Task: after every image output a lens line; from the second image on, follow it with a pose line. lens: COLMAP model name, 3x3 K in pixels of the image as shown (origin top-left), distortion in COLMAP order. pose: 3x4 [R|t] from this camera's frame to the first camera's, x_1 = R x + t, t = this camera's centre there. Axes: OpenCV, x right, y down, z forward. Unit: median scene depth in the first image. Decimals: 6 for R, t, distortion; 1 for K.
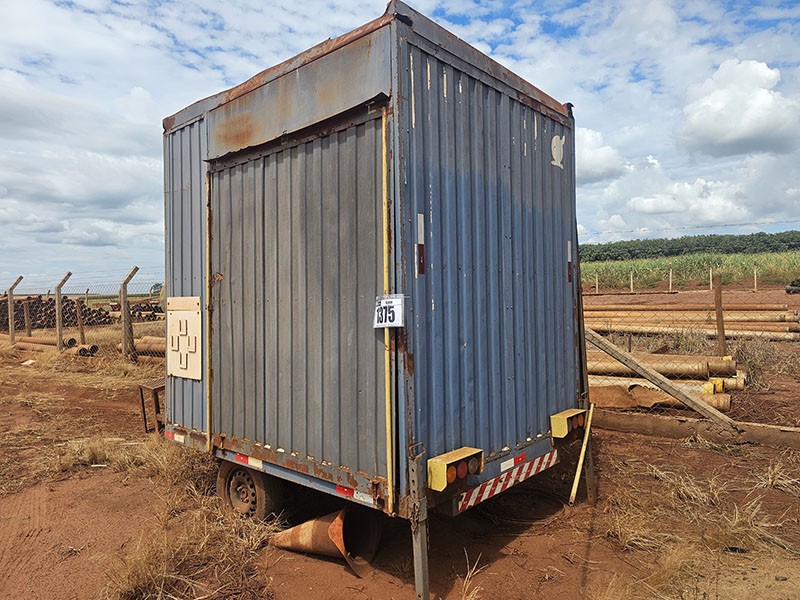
lens RADIAL K [[533.6, 0, 400.0], [0, 533.6, 300.0], [0, 0, 1]] dist [0.005154, -0.017056]
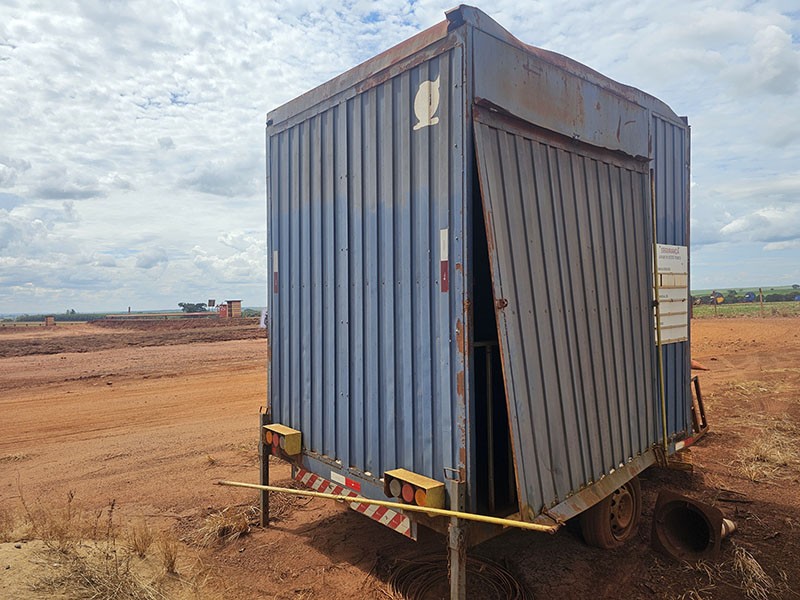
lens RADIAL K [[553.9, 0, 400.0], [0, 553.9, 300.0], [0, 0, 1]] dist [0.002020, 0.000547]
pose [[-0.134122, 0.022748, -0.990704, 1.184621], [0.015753, 0.999659, 0.020821, -0.045831], [0.990840, -0.012814, -0.134434, 1.231160]]
